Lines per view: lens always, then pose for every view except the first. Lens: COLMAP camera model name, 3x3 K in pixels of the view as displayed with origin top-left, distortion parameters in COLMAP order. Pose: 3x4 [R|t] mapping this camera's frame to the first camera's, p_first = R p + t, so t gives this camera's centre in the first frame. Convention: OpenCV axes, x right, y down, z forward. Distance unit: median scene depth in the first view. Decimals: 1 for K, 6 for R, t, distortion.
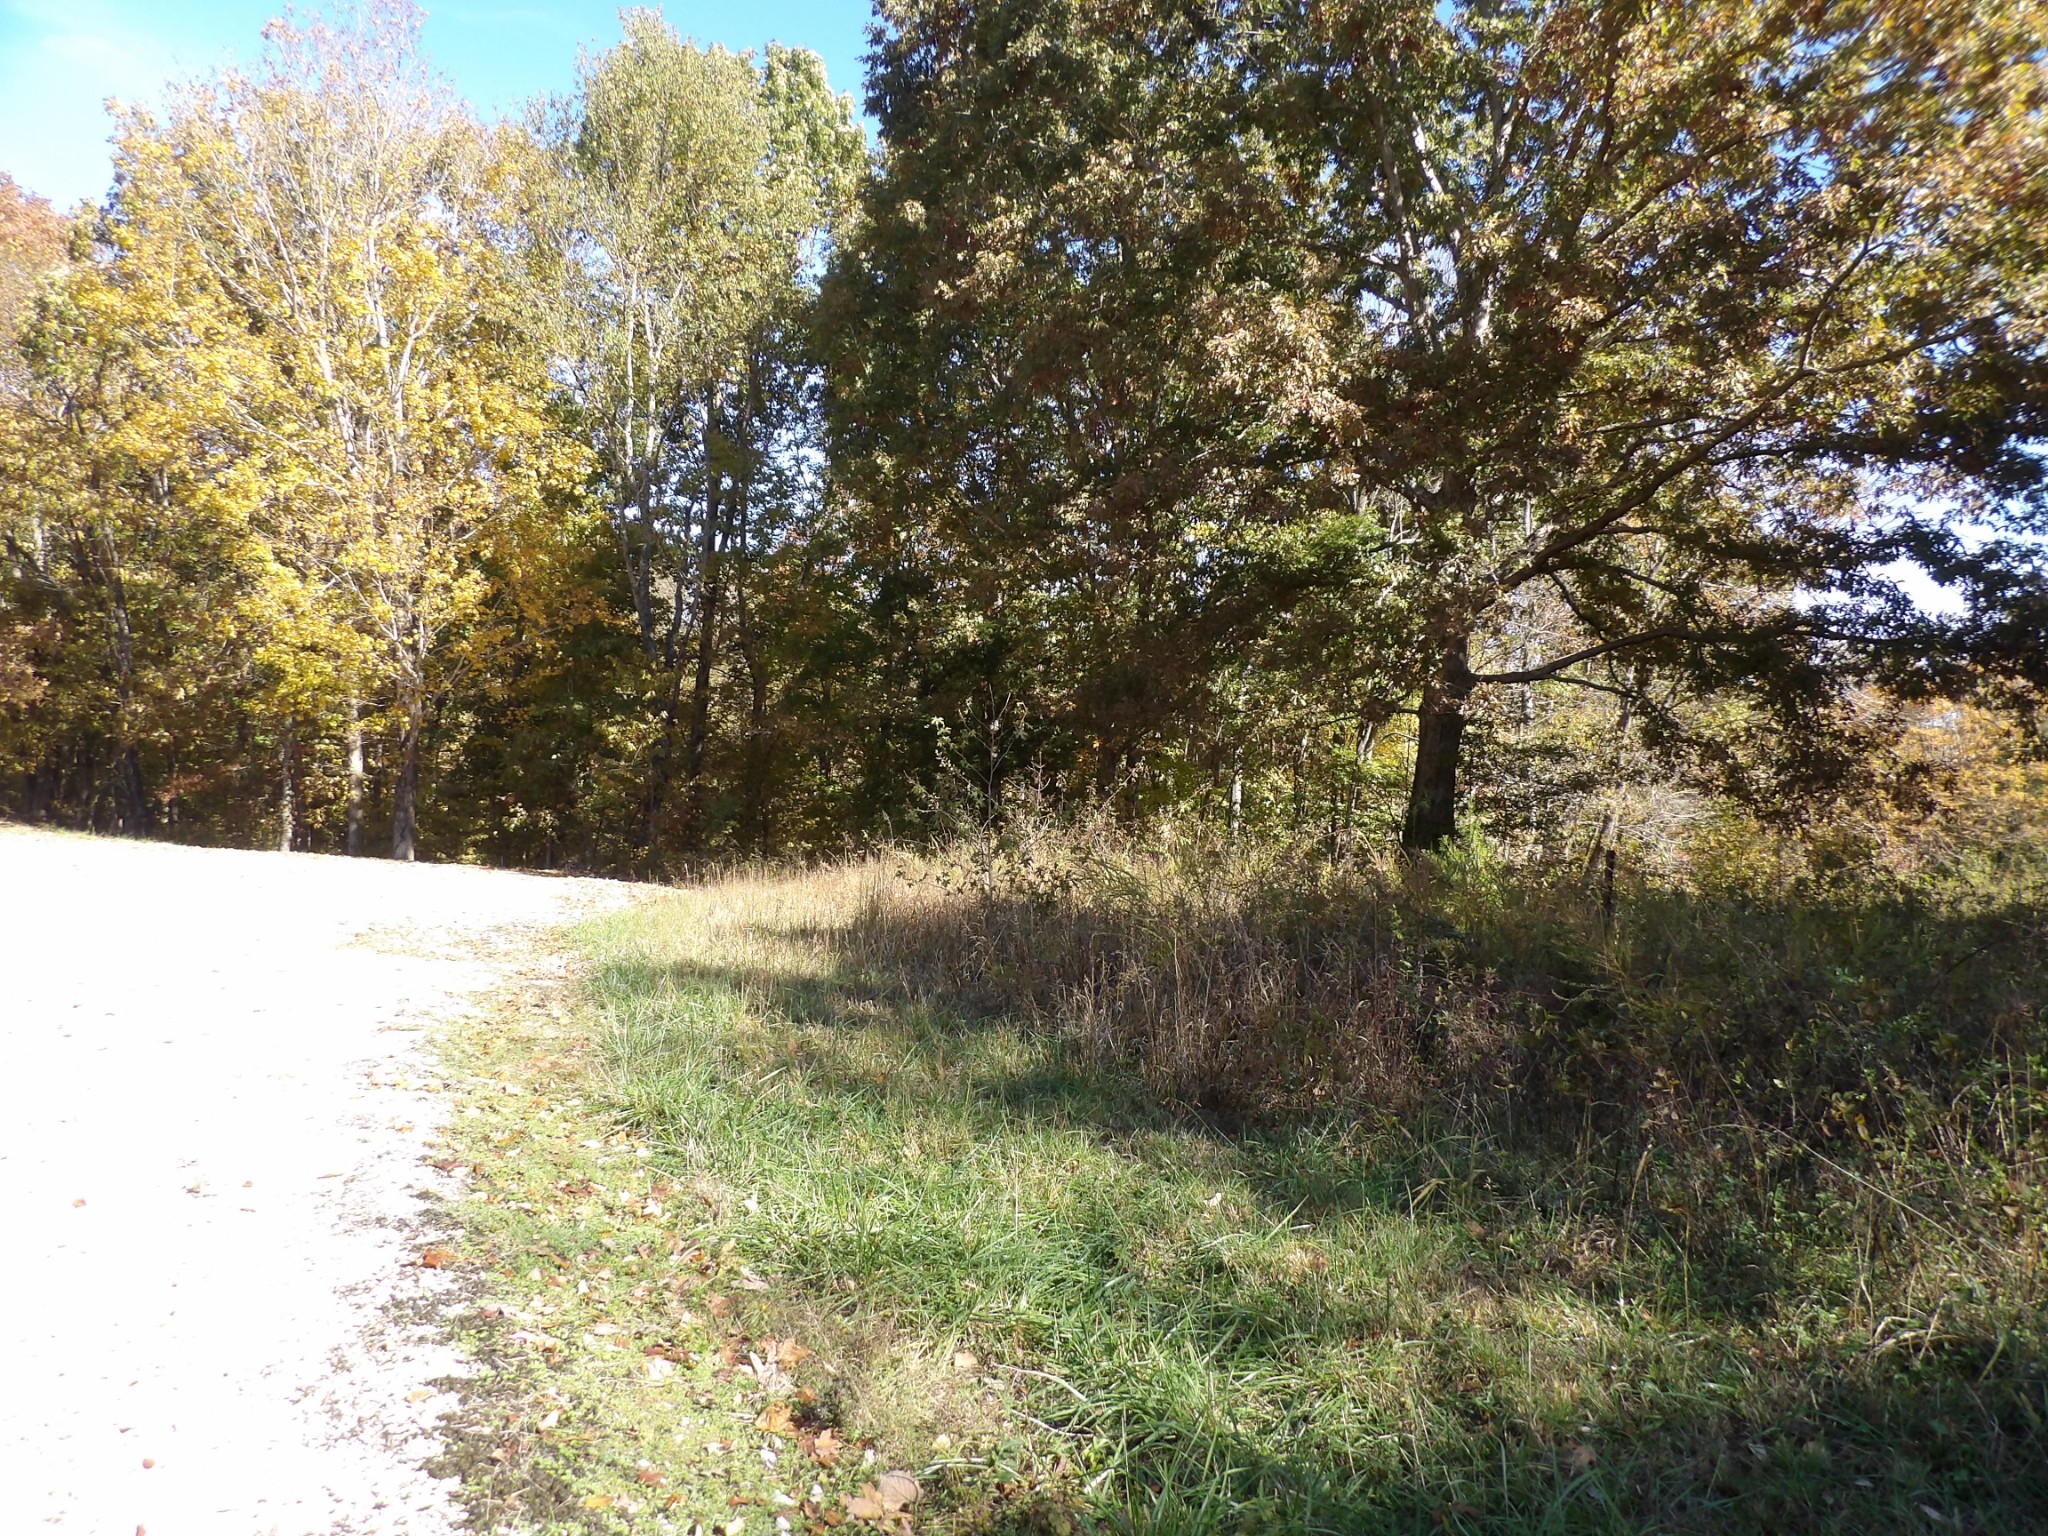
lens RADIAL K [[1412.0, 0, 1044.9], [0, 1412.0, 781.0], [0, 0, 1]] dist [-0.041132, 0.039297]
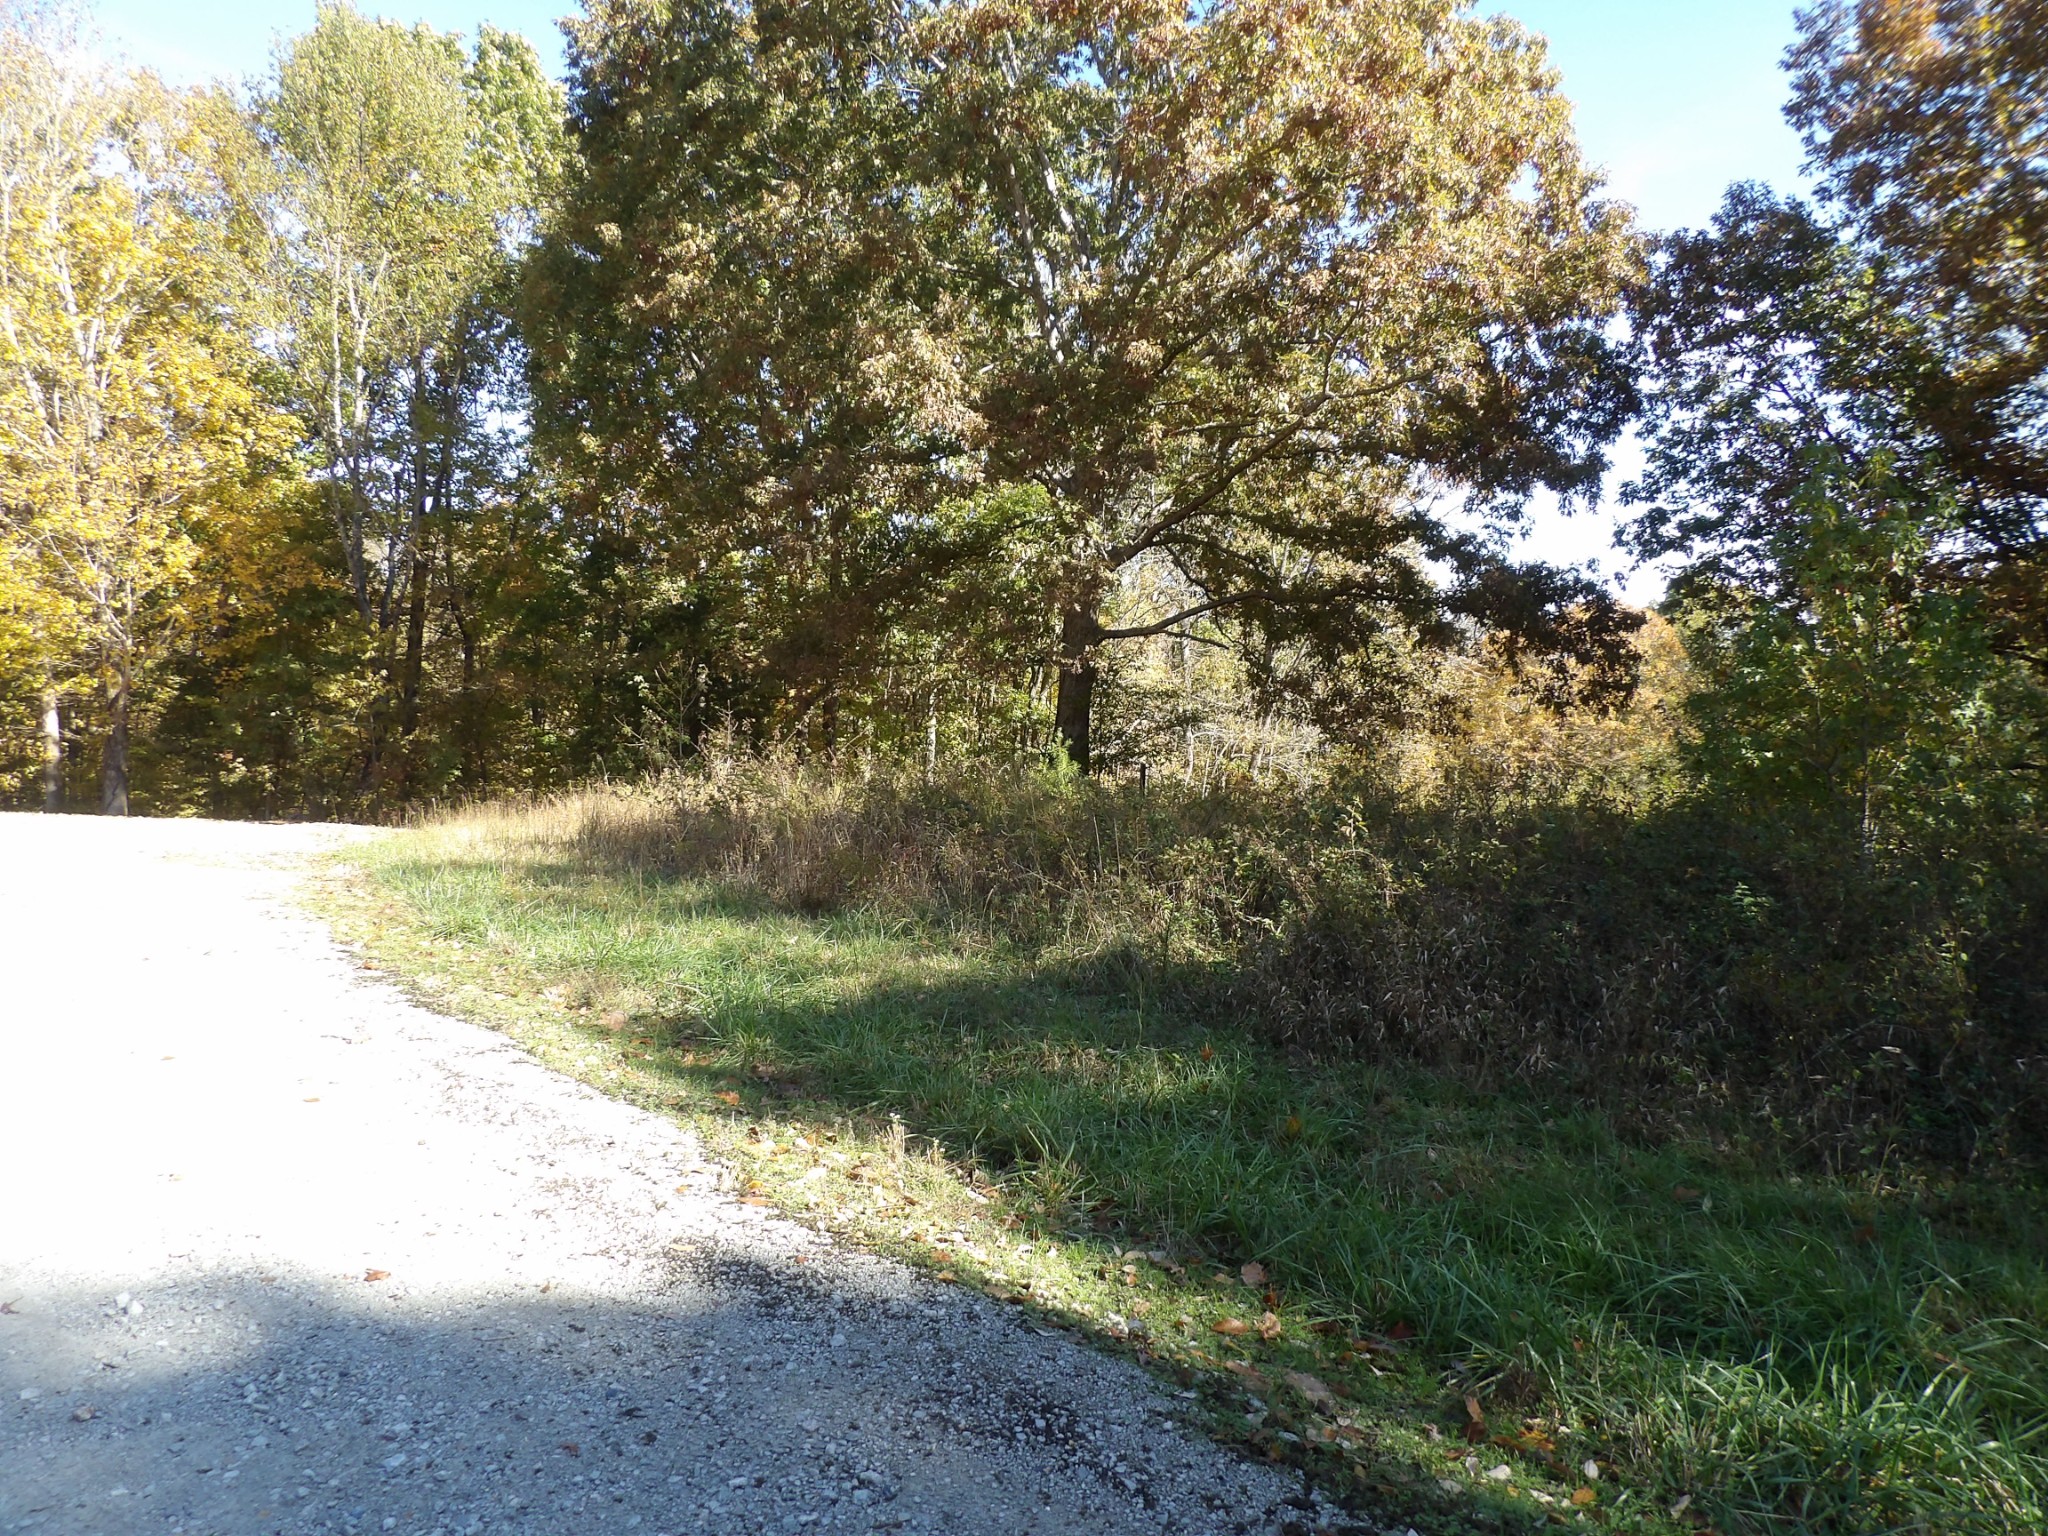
lens RADIAL K [[1412.0, 0, 1029.0], [0, 1412.0, 776.9], [0, 0, 1]] dist [-0.041132, 0.039297]
pose [[0.982865, -0.026420, 0.182425, 0.021505], [0.020172, 0.999148, 0.036018, 0.005183], [-0.183221, -0.031721, 0.982560, -0.200200]]
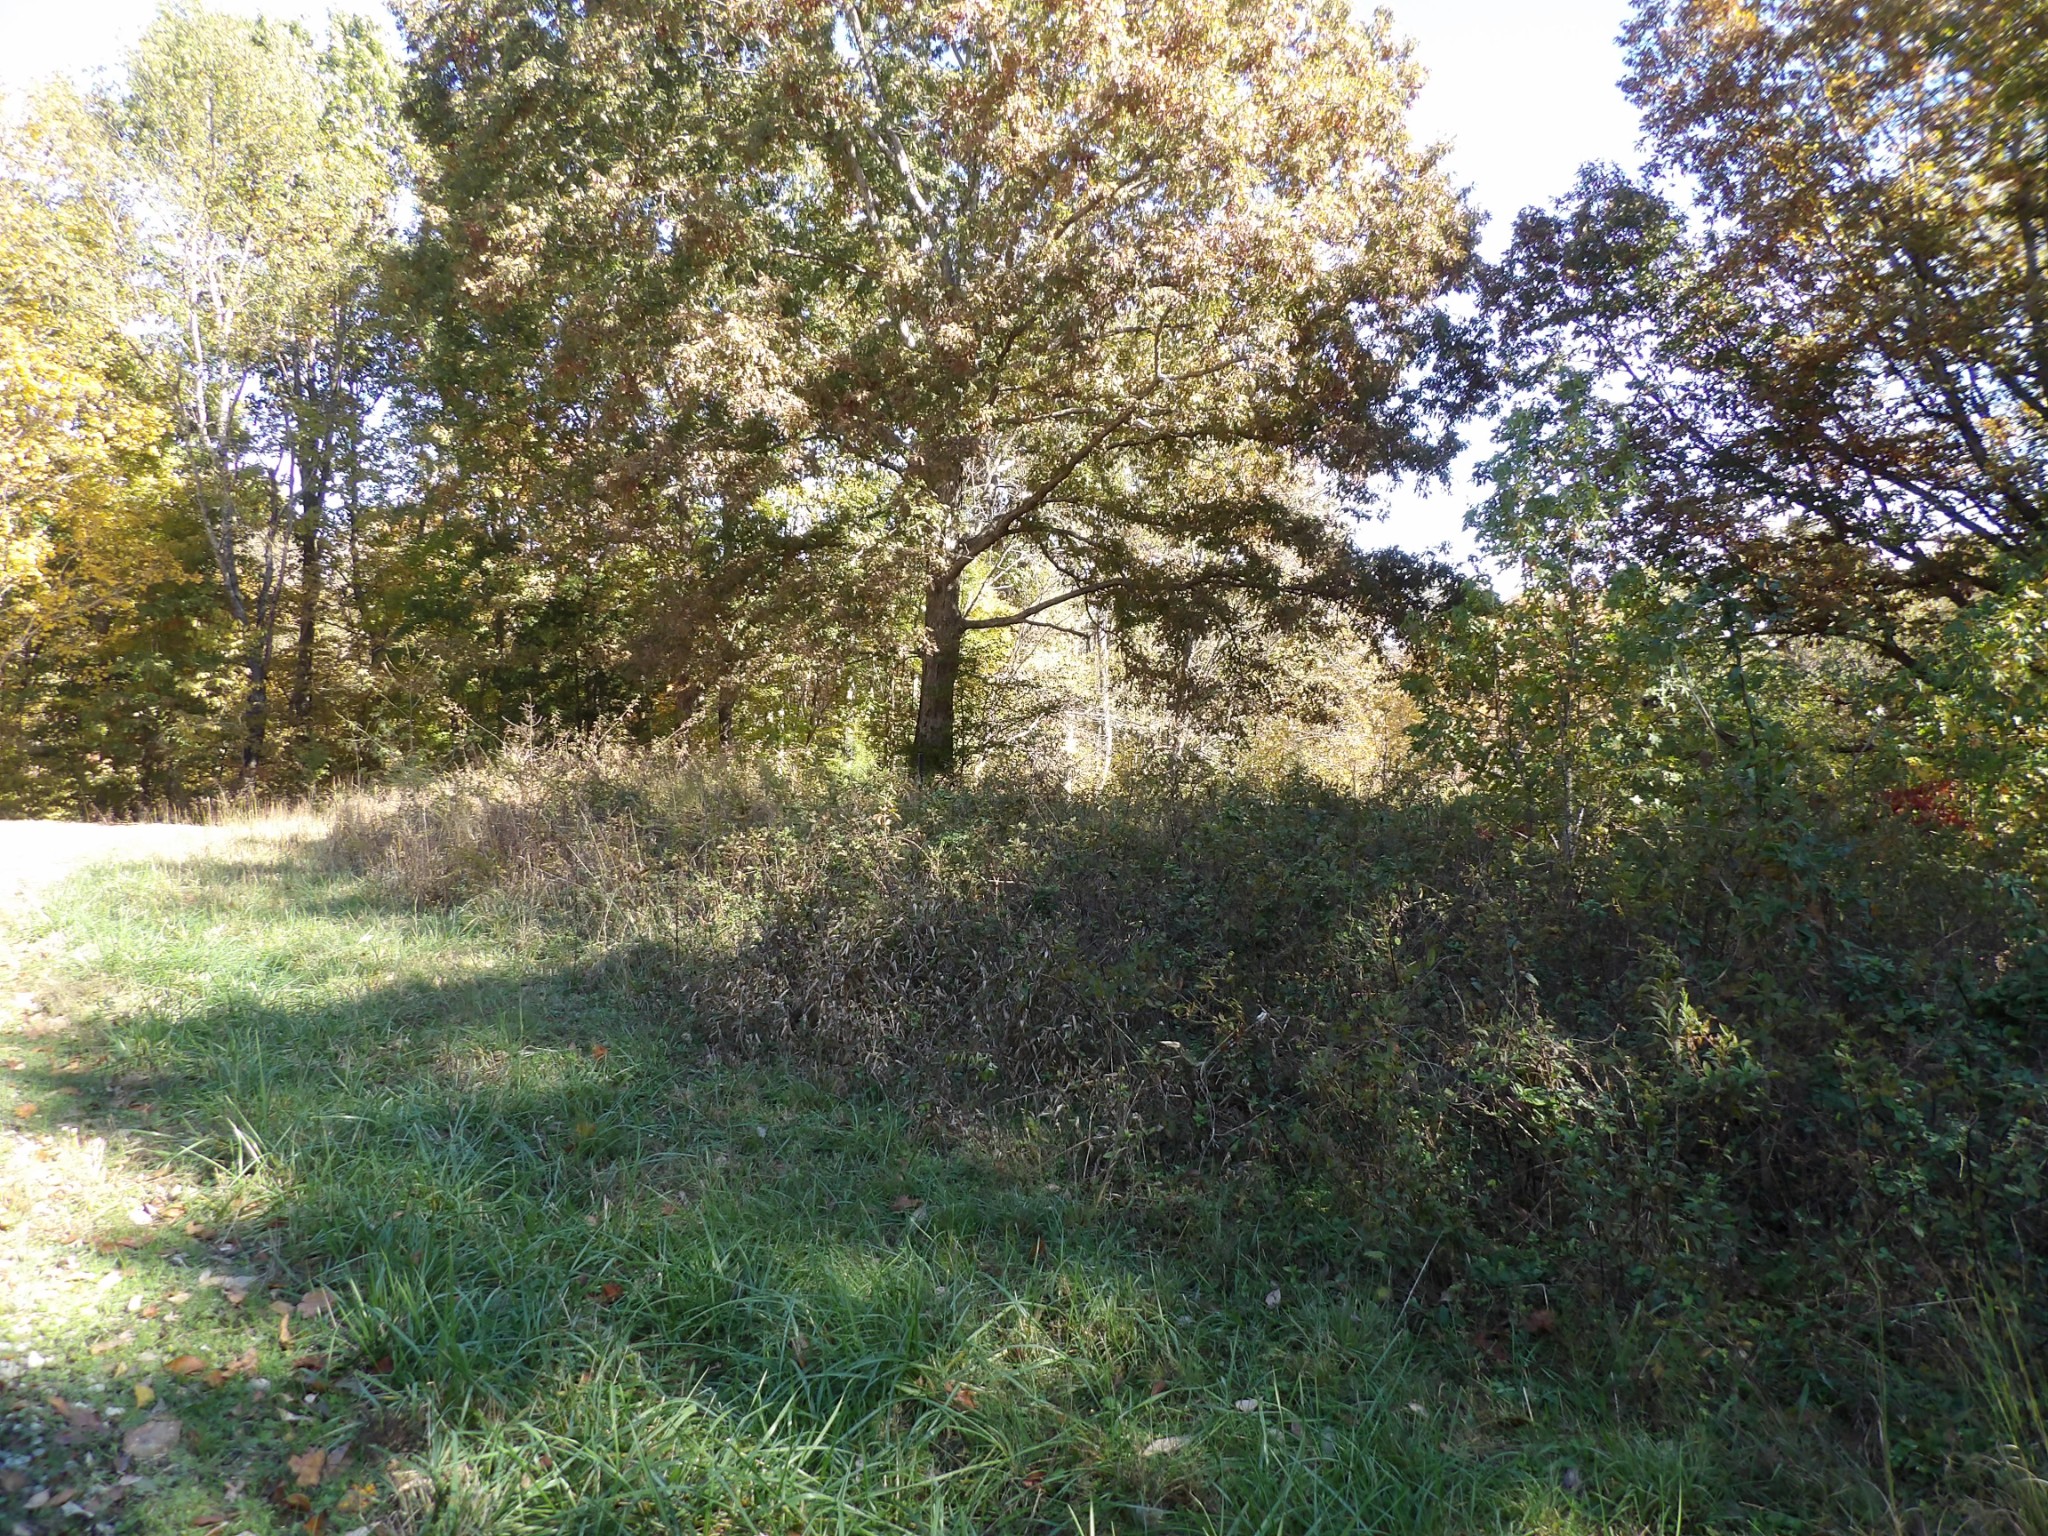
lens RADIAL K [[1412.0, 0, 1031.1], [0, 1412.0, 770.5], [0, 0, 1]] dist [-0.041132, 0.039297]
pose [[0.979955, -0.036530, 0.195842, 0.137092], [0.030215, 0.998926, 0.035137, 0.012223], [-0.196915, -0.028515, 0.980006, -0.202128]]
